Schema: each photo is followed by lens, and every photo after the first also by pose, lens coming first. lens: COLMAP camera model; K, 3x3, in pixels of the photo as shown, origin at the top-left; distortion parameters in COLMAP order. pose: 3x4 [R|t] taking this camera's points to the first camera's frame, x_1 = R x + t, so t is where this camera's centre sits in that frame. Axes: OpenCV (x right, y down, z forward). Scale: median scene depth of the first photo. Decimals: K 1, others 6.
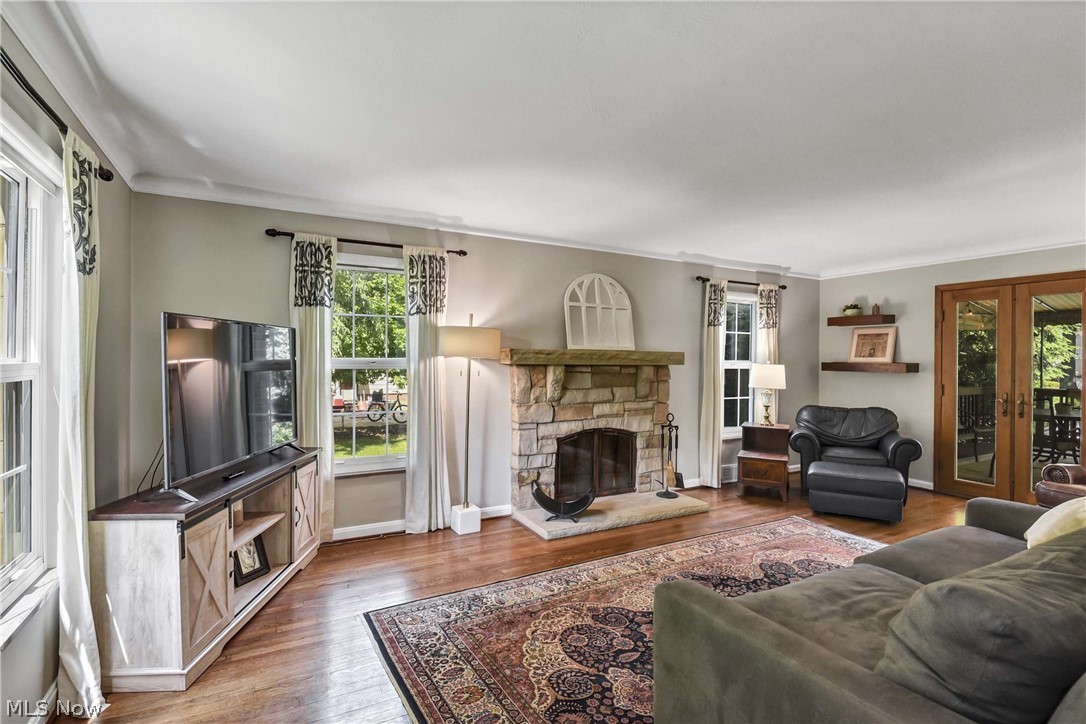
lens RADIAL K [[521.1, 0, 547.8], [0, 521.1, 363.0], [0, 0, 1]] dist [-0.003386, -0.007152]
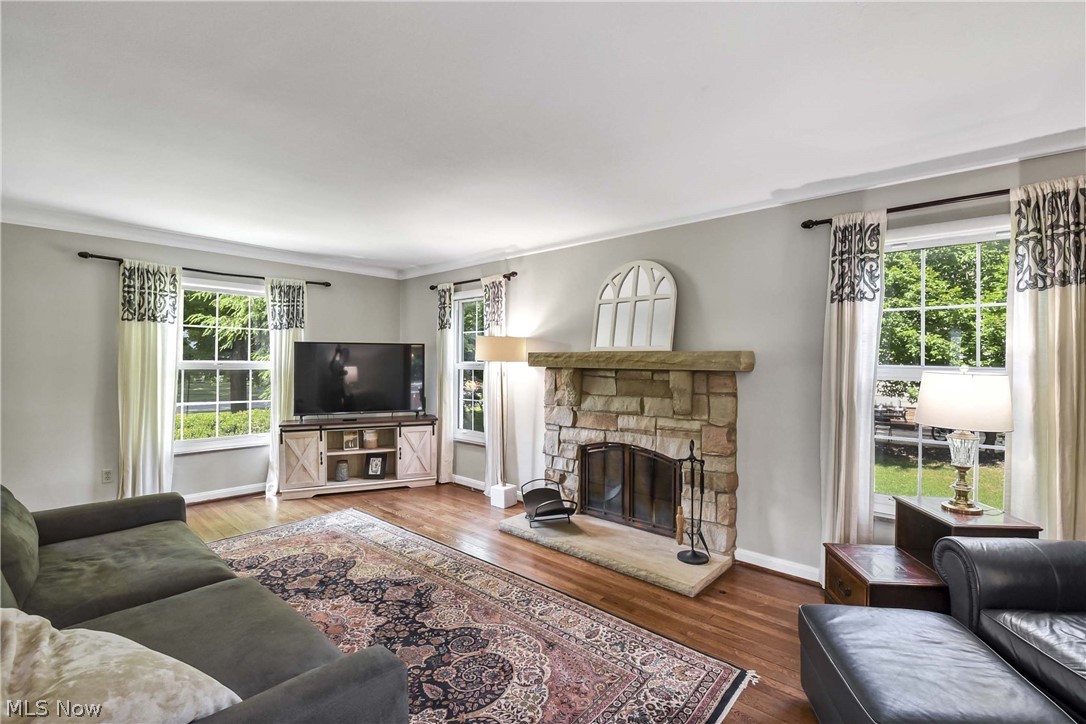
lens RADIAL K [[488.0, 0, 552.2], [0, 488.0, 362.6], [0, 0, 1]] dist [-0.003877, -0.009361]
pose [[0.334251, -0.006769, -0.942460, 0.847286], [-0.013343, 0.999840, -0.011913, 0.004411], [0.942390, 0.016557, 0.334107, 0.652549]]
